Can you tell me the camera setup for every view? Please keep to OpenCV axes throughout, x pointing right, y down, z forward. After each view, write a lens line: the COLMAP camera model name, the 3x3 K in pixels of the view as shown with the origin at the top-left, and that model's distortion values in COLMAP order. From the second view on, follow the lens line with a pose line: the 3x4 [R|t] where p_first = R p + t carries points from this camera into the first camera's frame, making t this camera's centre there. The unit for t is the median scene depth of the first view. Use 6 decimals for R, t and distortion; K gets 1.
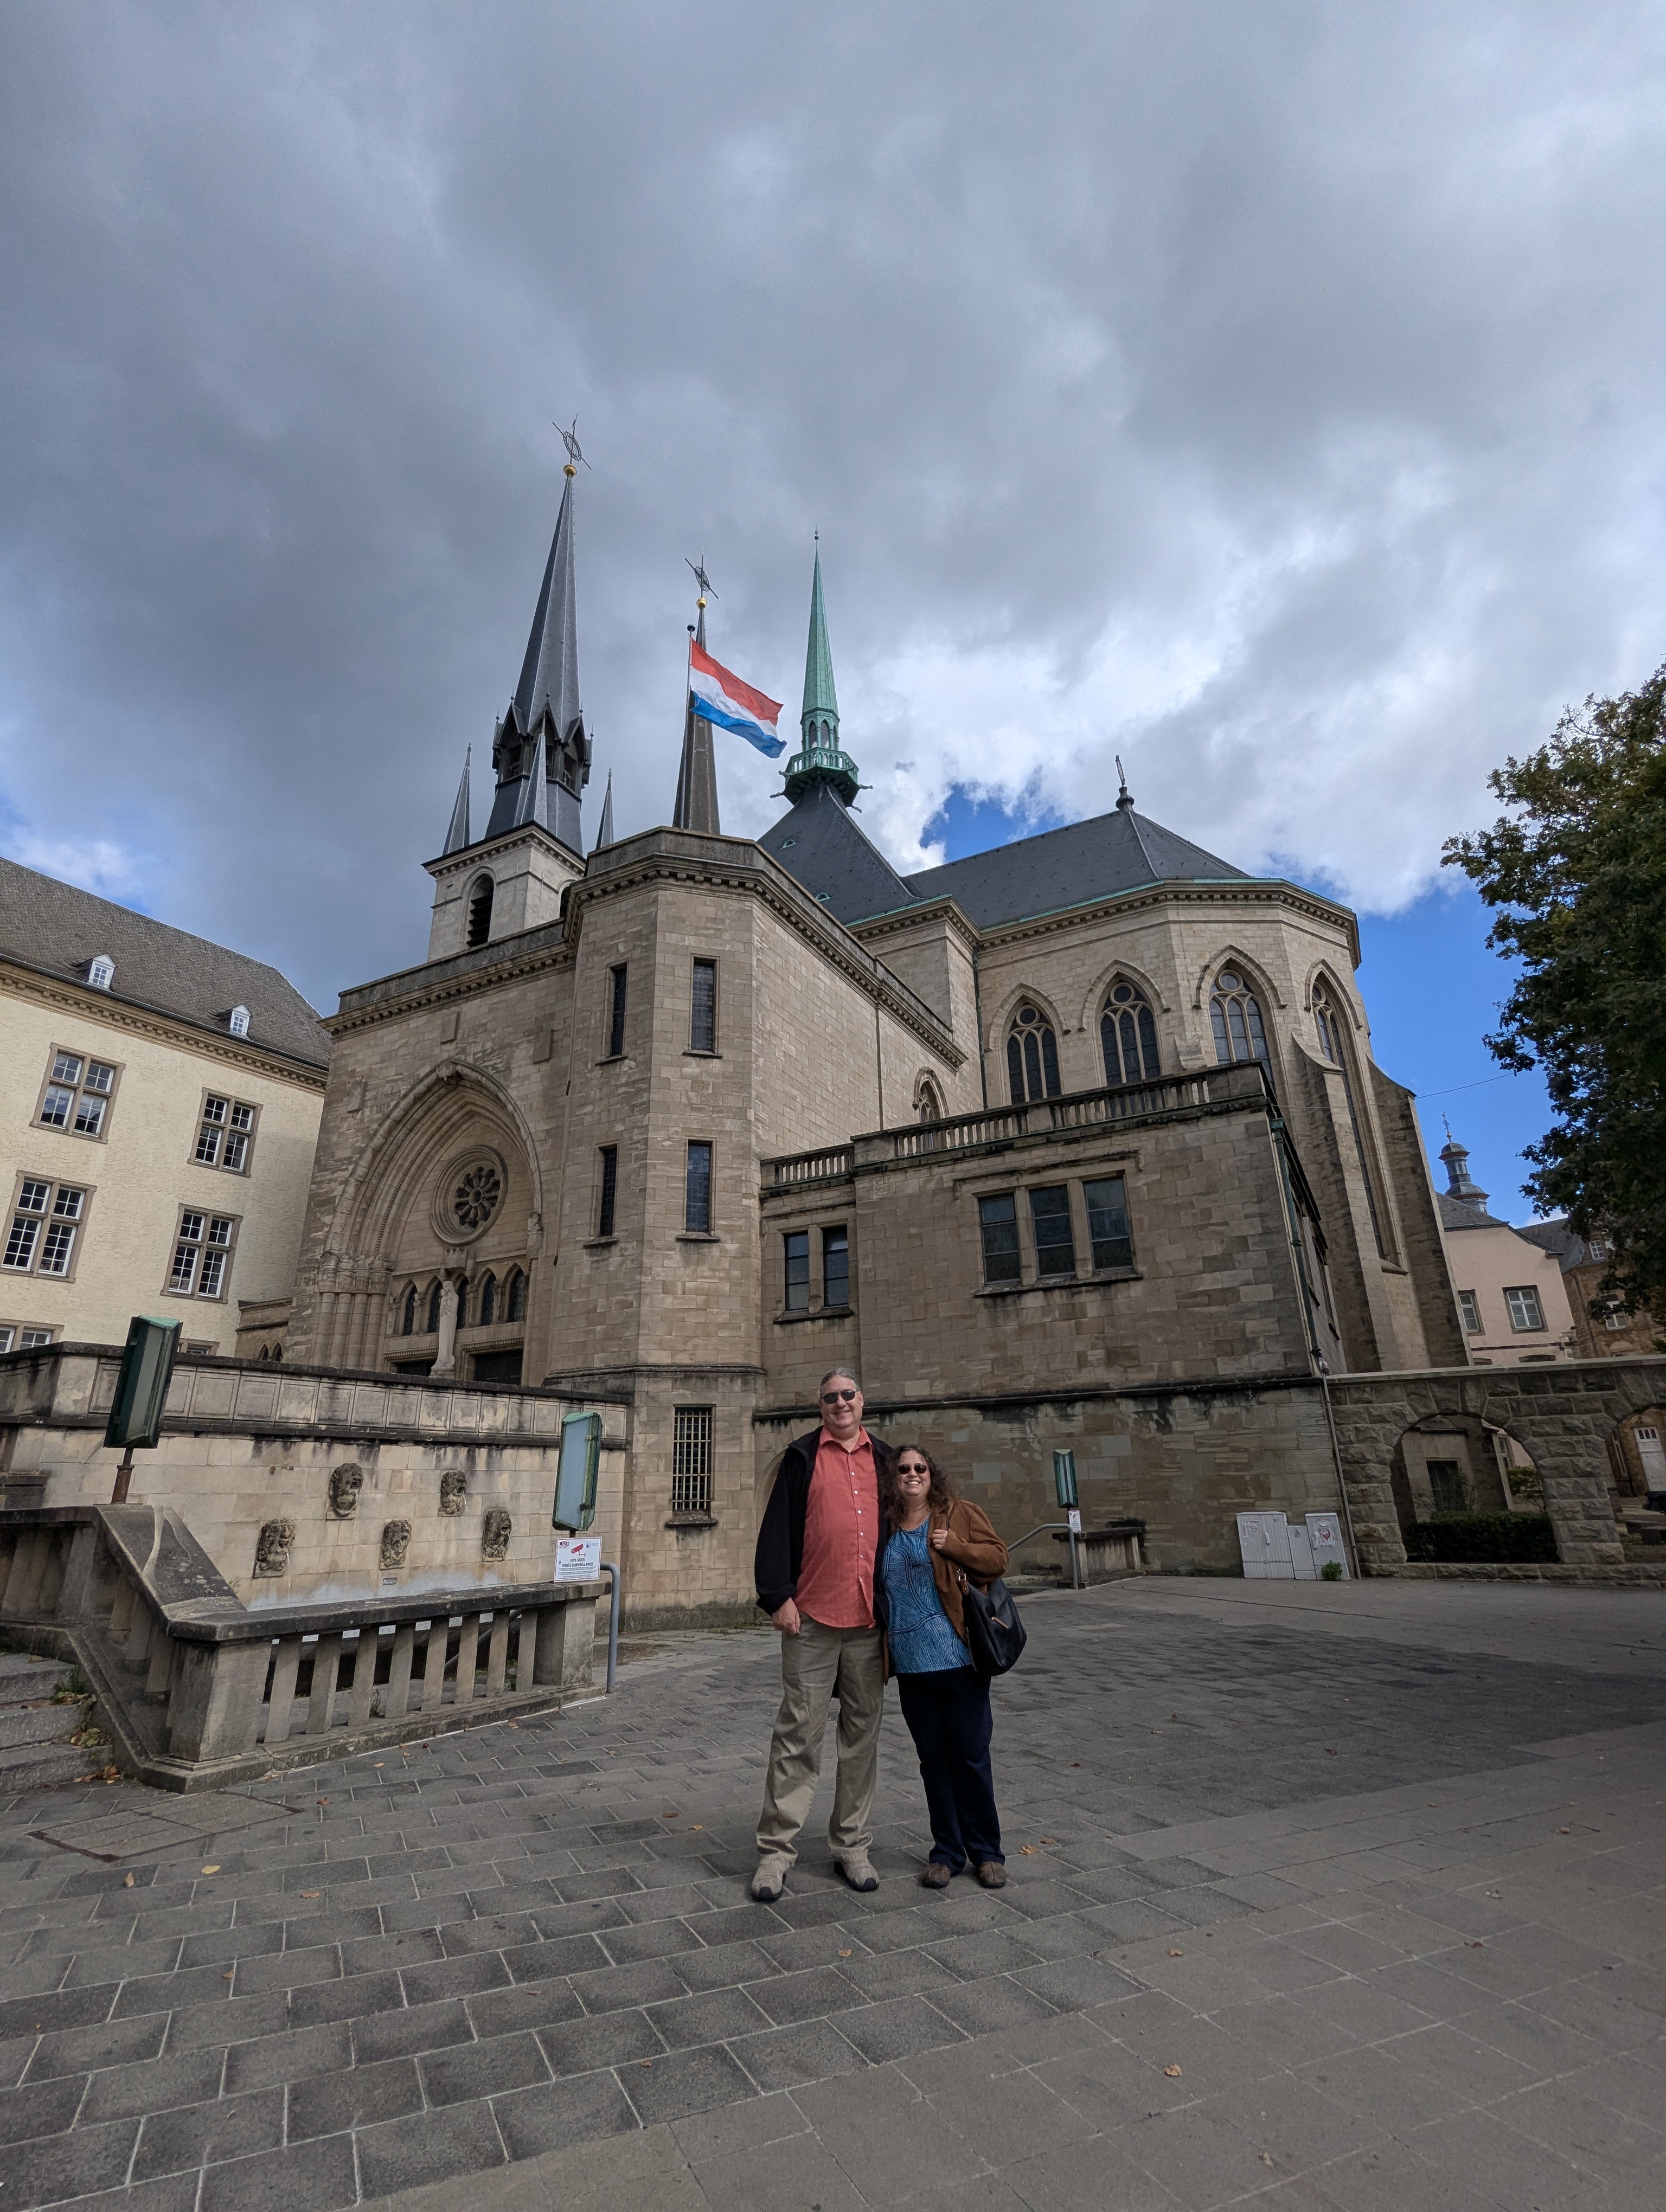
lens RADIAL K [[1041.0, 0, 833.0], [0, 1041.0, 1106.0], [0, 0, 1]] dist [-0.001305, -0.001794]
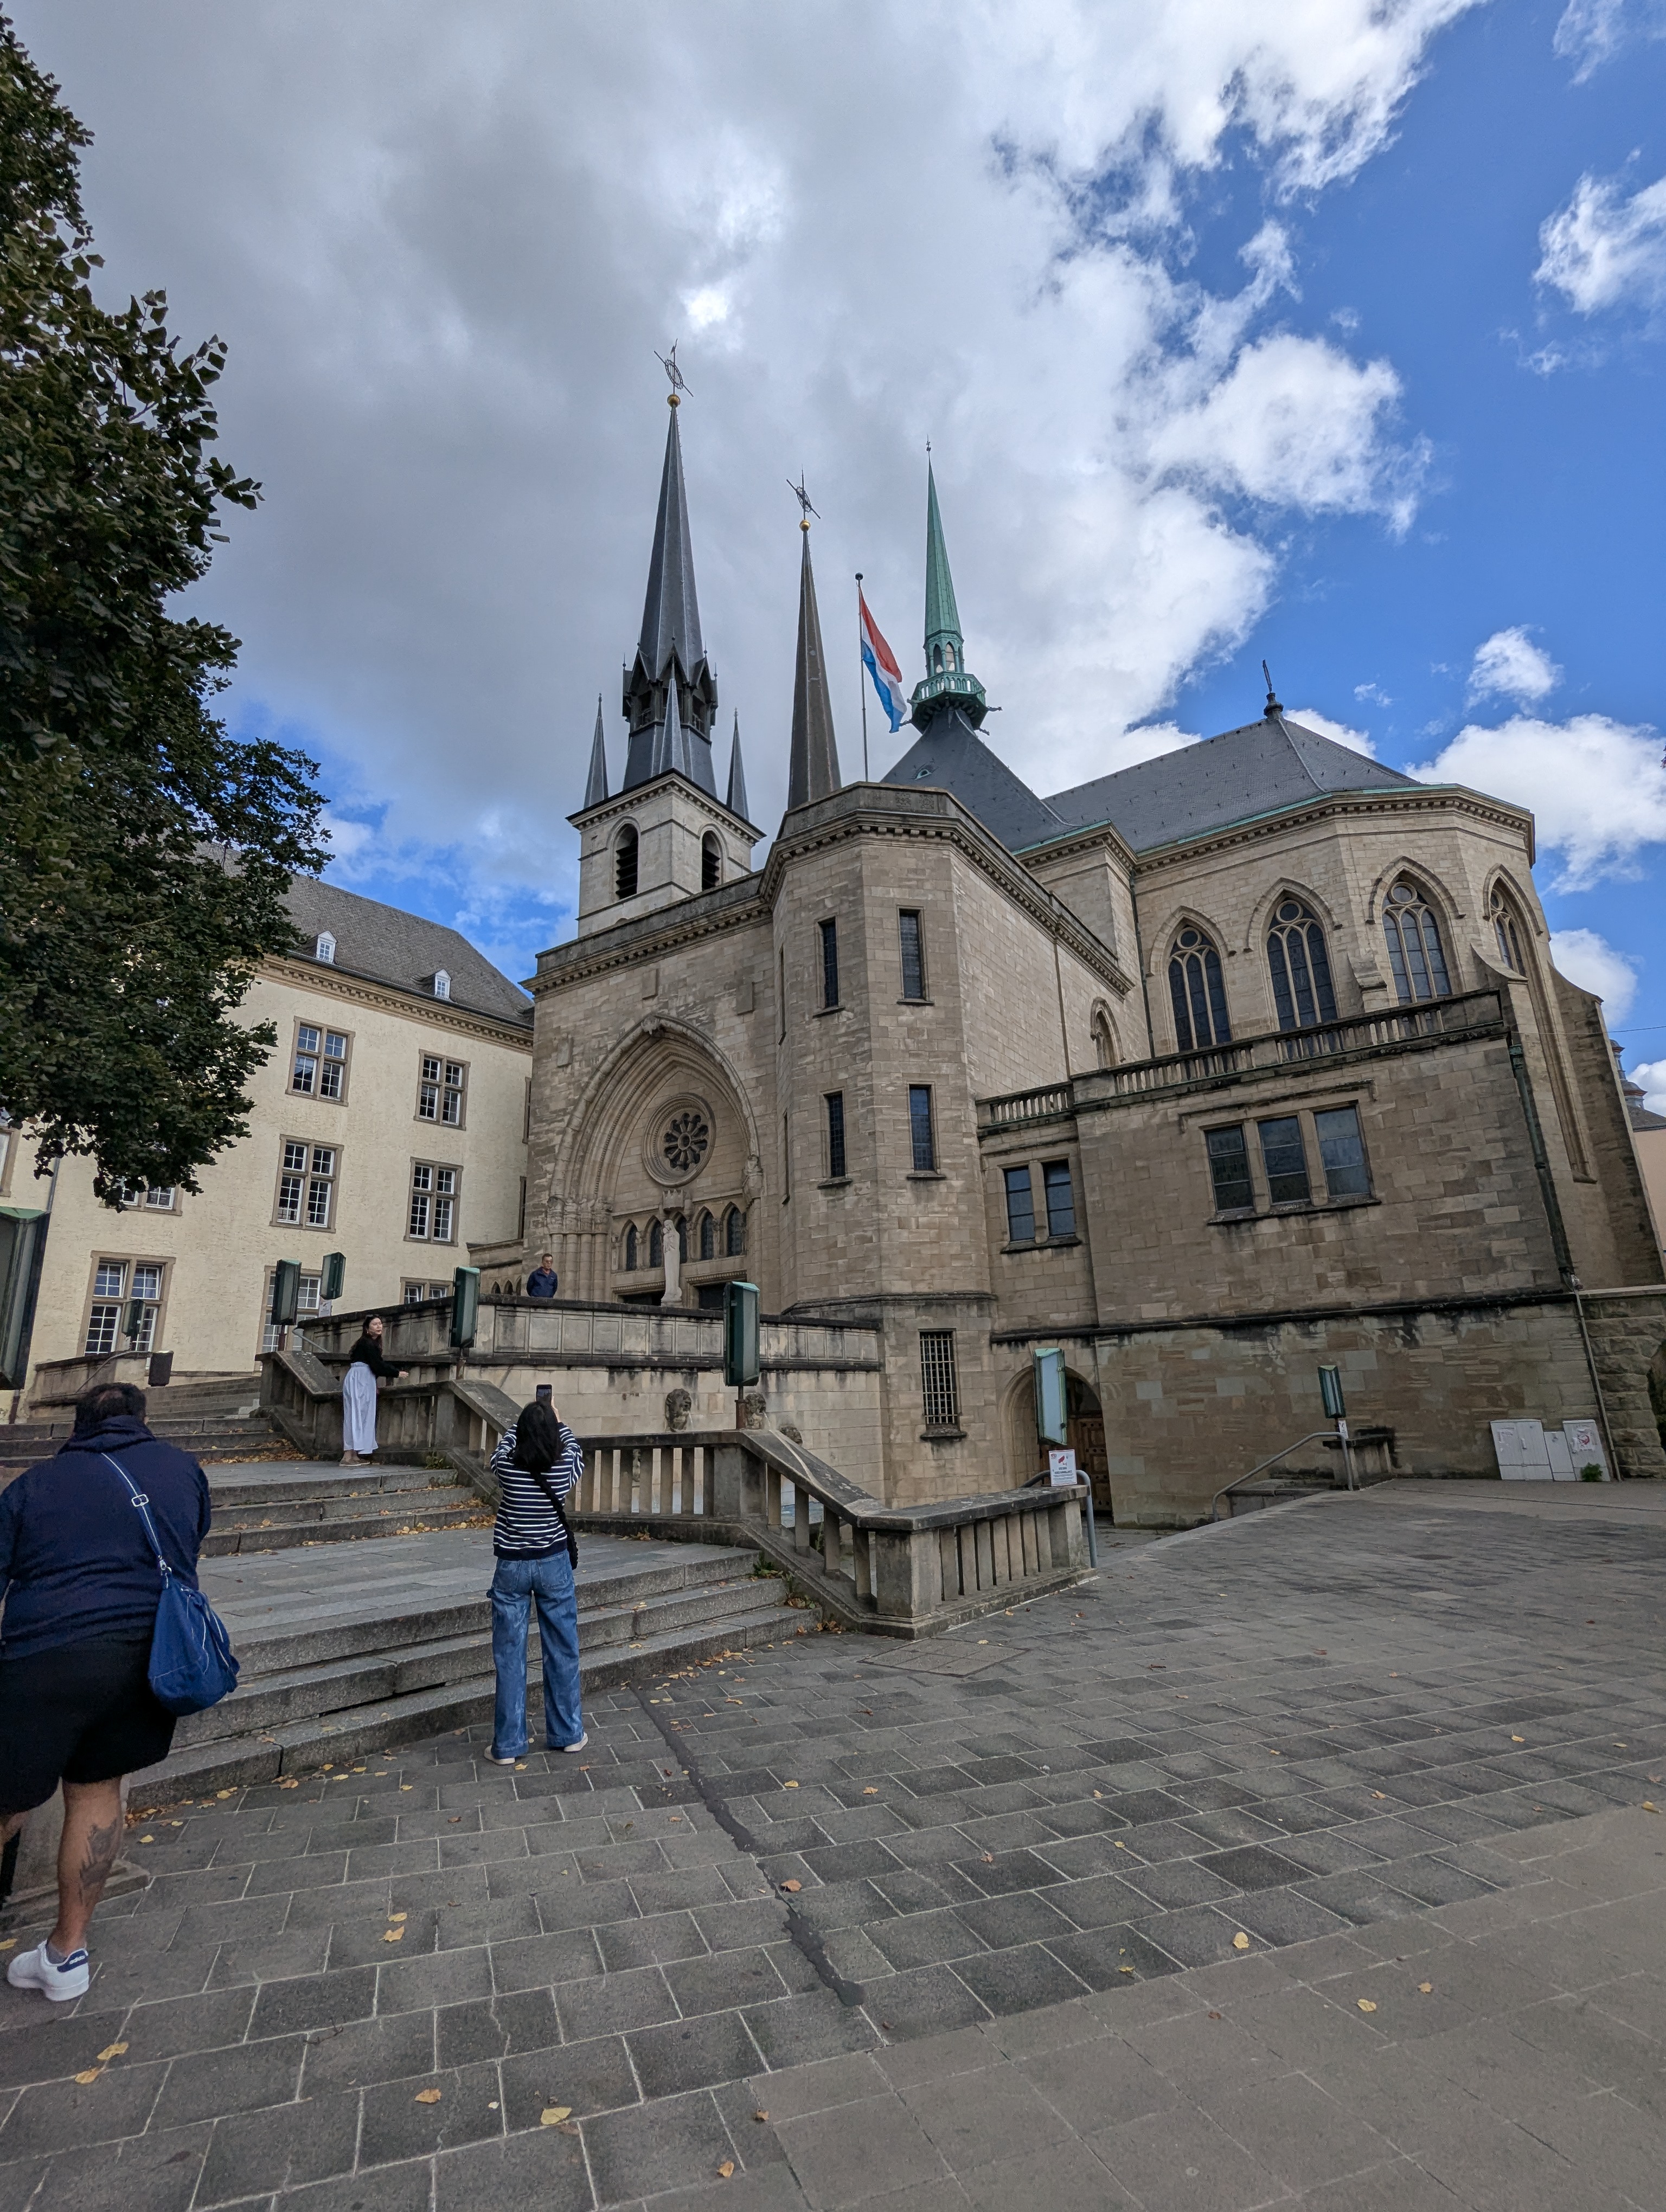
lens RADIAL K [[1041.0, 0, 833.0], [0, 1041.0, 1106.0], [0, 0, 1]] dist [-0.001305, -0.001794]
pose [[0.995348, -0.039837, -0.087726, -0.115811], [0.046428, 0.996145, 0.074422, -0.026304], [0.084423, -0.078148, 0.993361, -0.058657]]
